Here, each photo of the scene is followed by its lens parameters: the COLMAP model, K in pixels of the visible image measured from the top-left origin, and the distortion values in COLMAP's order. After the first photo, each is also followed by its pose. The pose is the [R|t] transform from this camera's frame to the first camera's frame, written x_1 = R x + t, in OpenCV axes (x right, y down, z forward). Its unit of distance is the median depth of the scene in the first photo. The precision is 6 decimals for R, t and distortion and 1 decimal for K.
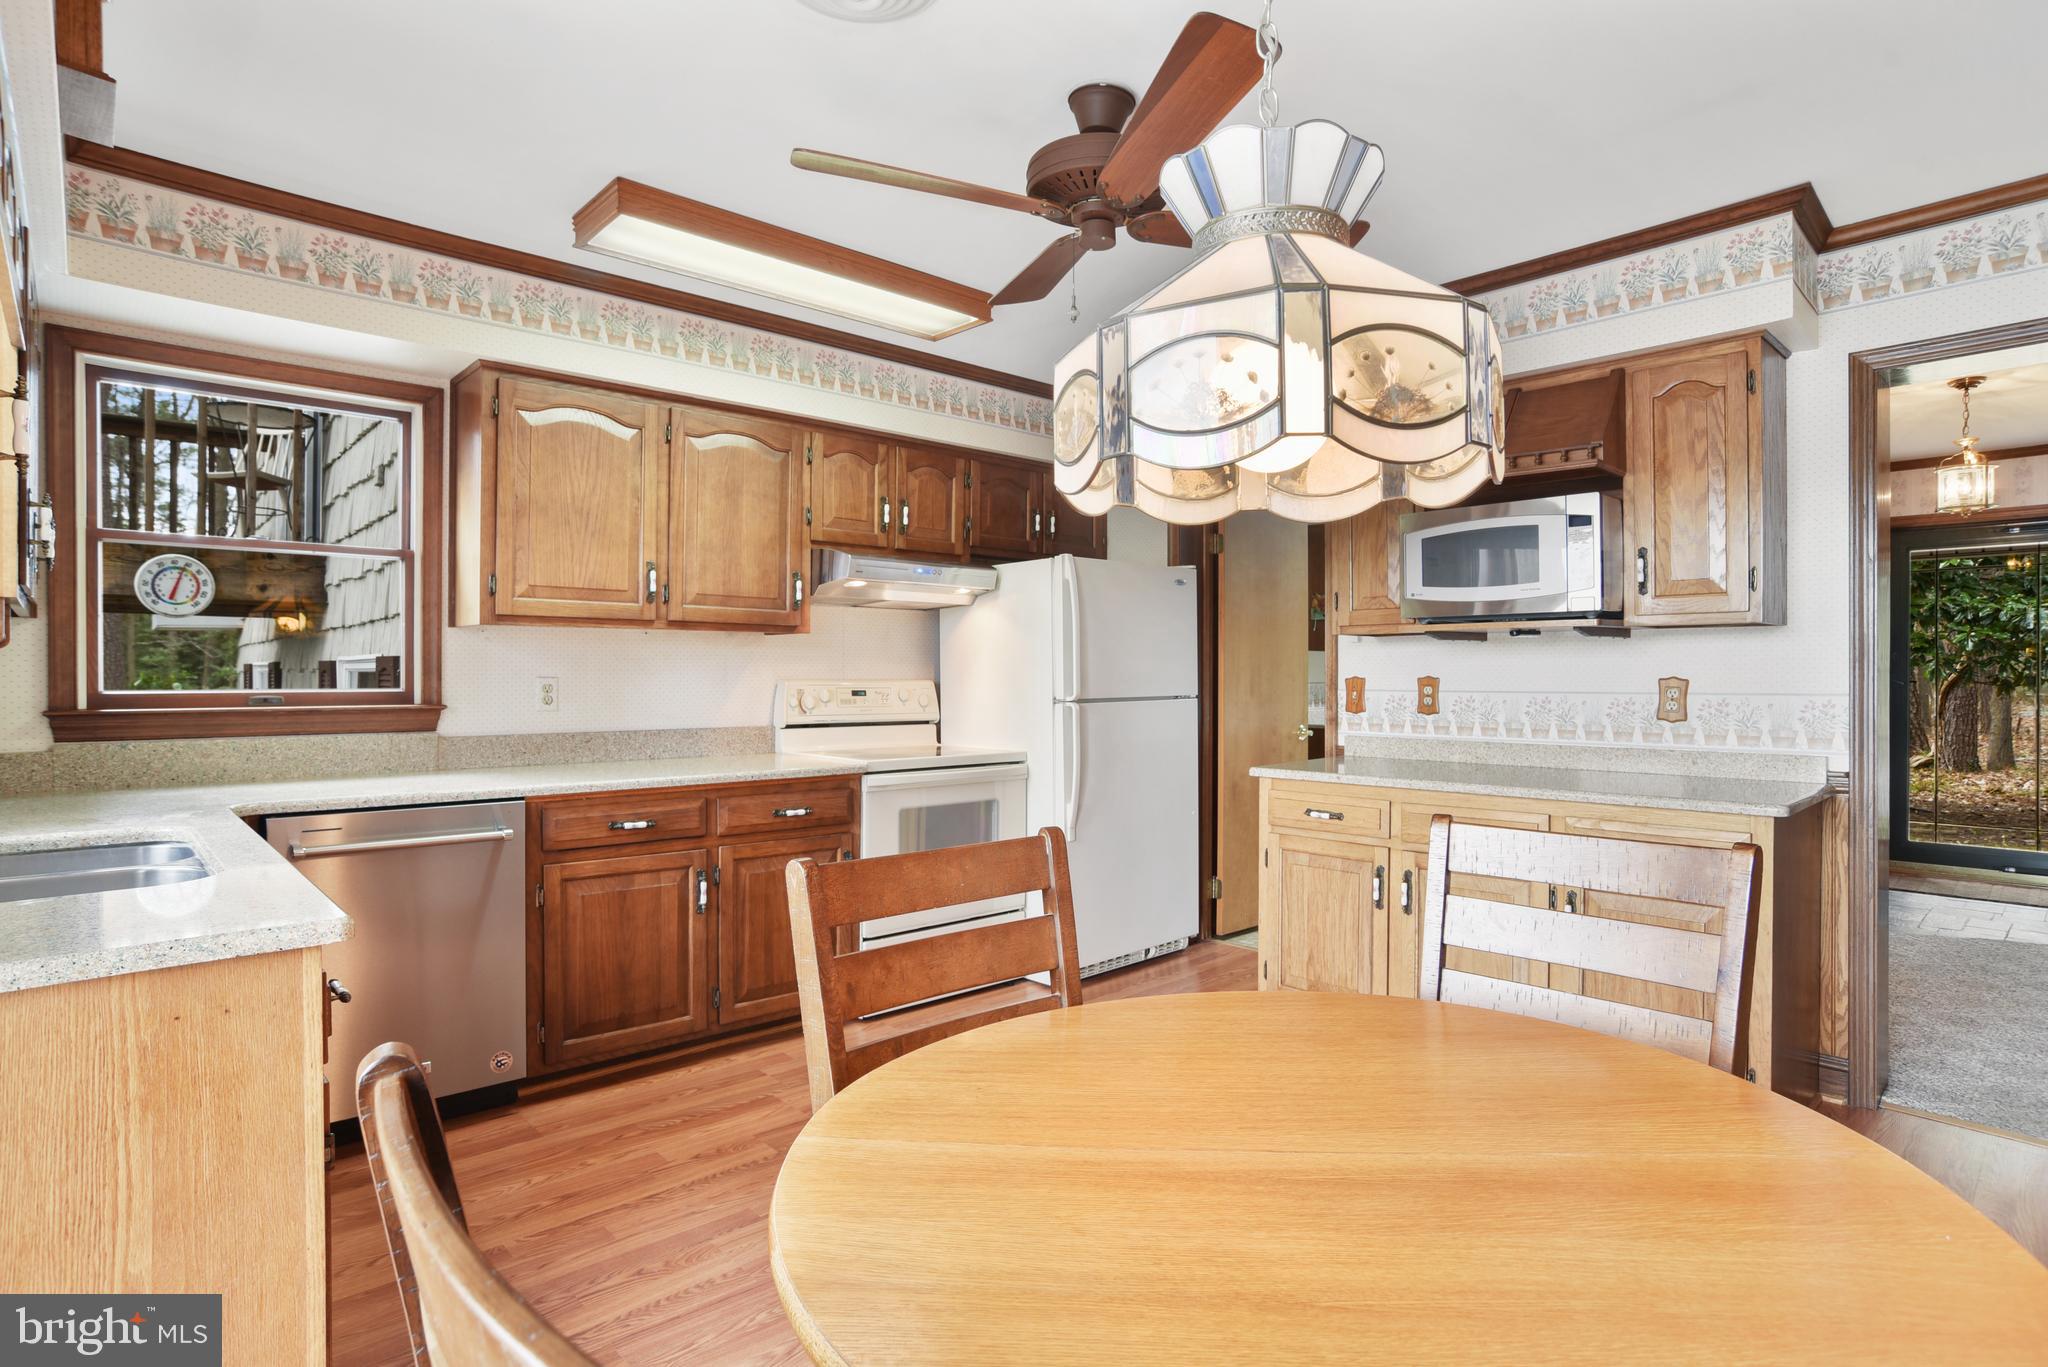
lens RADIAL K [[1060.7, 0, 1022.4], [0, 1060.7, 667.9], [0, 0, 1]] dist [-0.080499, 0.044137]
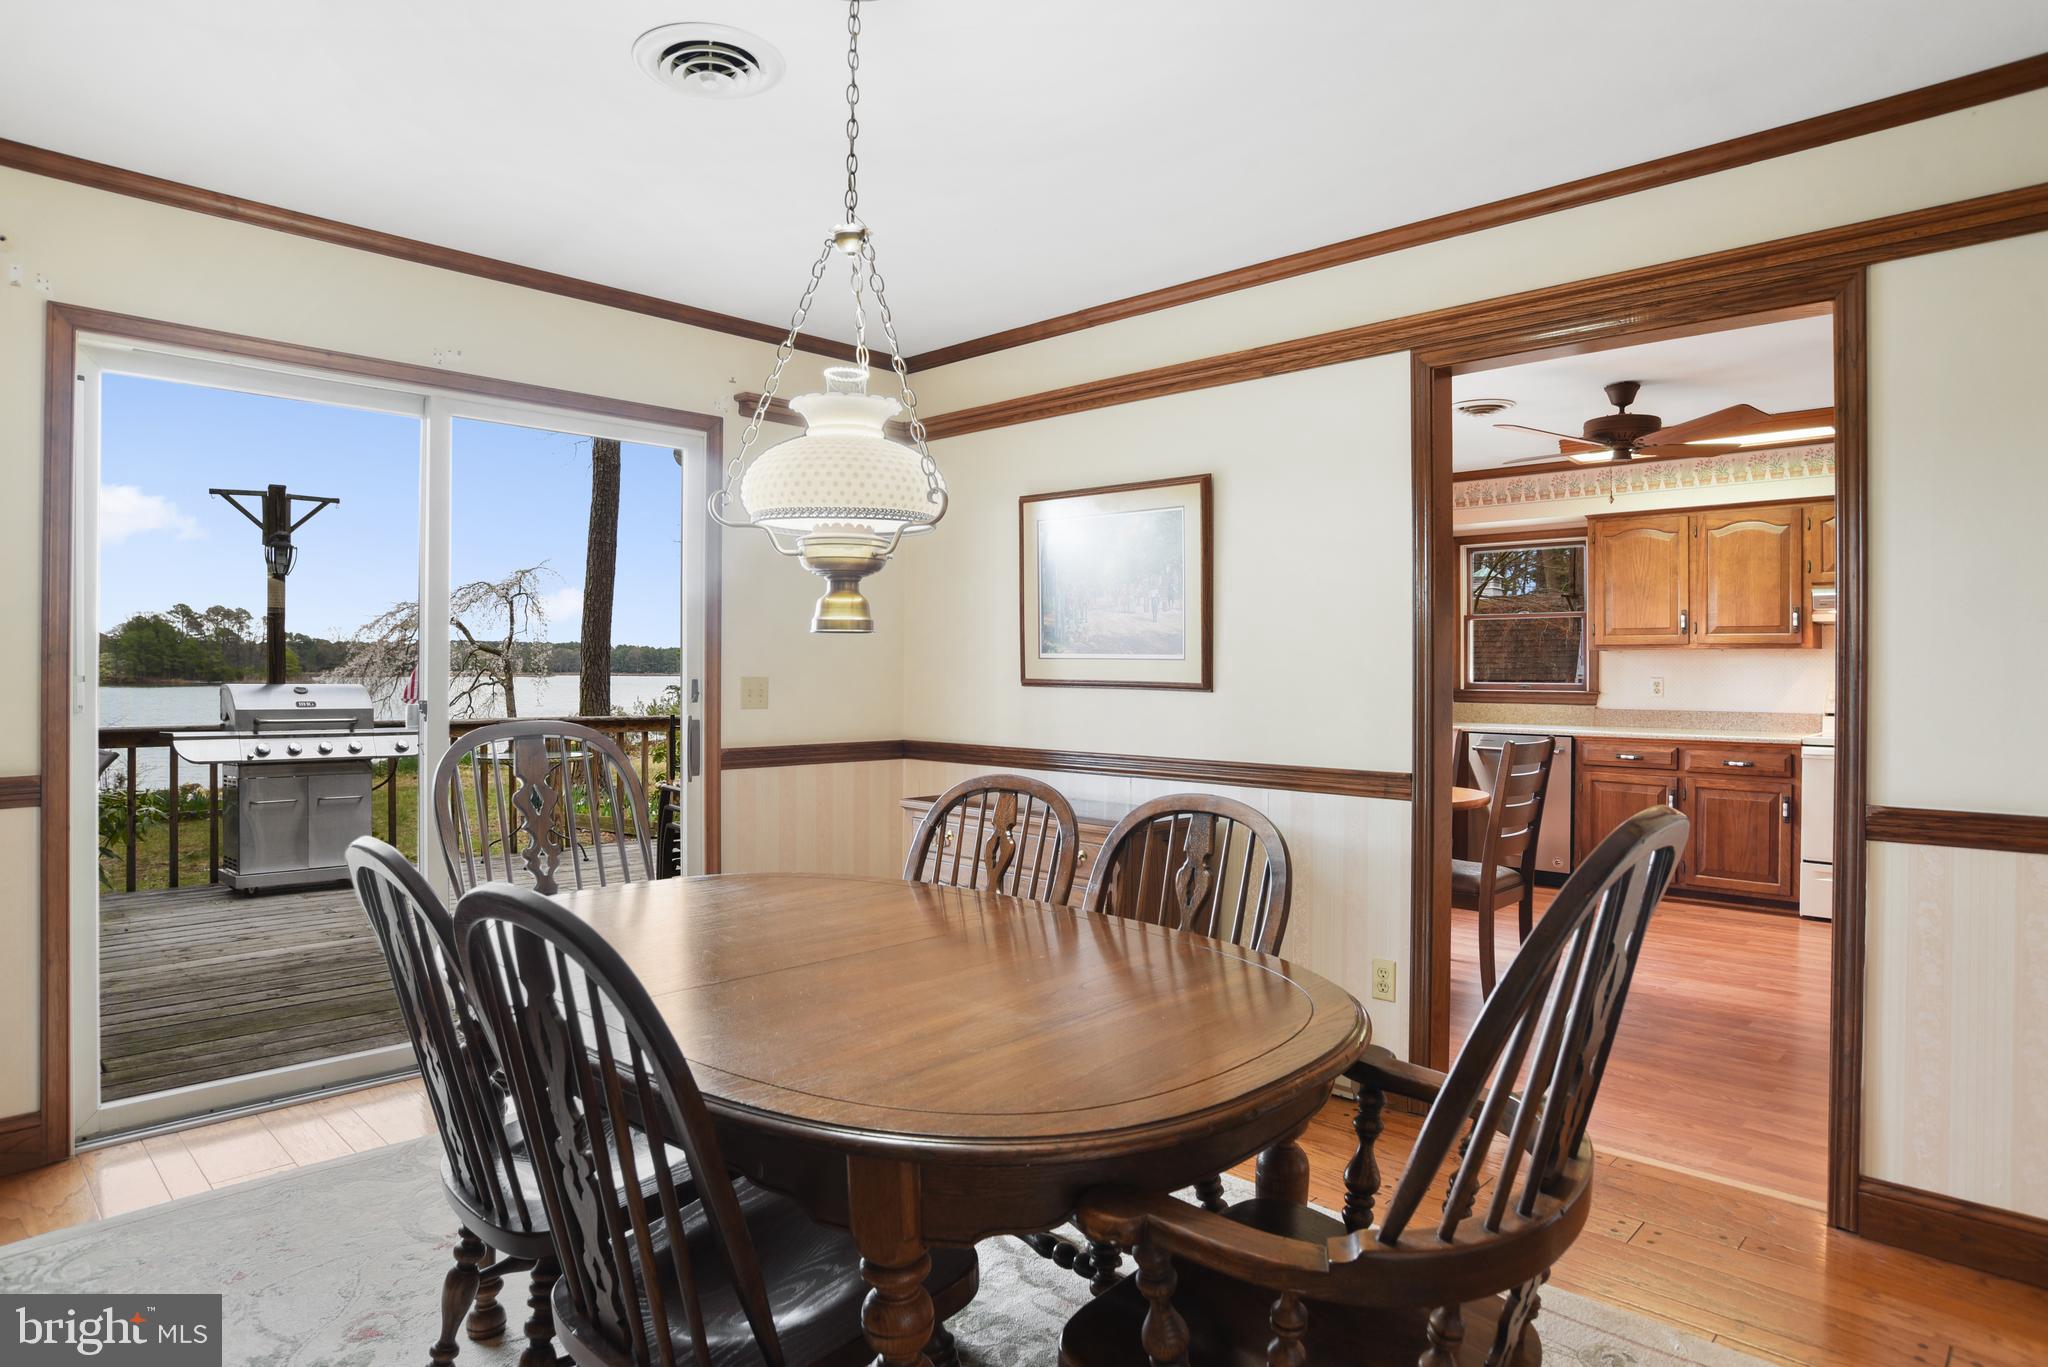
lens RADIAL K [[1182.3, 0, 1024.0], [0, 1182.3, 683.5], [0, 0, 1]] dist [-0.002663, 0.000696]
pose [[0.045291, 0.005603, -0.998958, 1.531528], [-0.001404, 0.999984, 0.005545, 0.008899], [0.998973, 0.001151, 0.045299, -0.153149]]
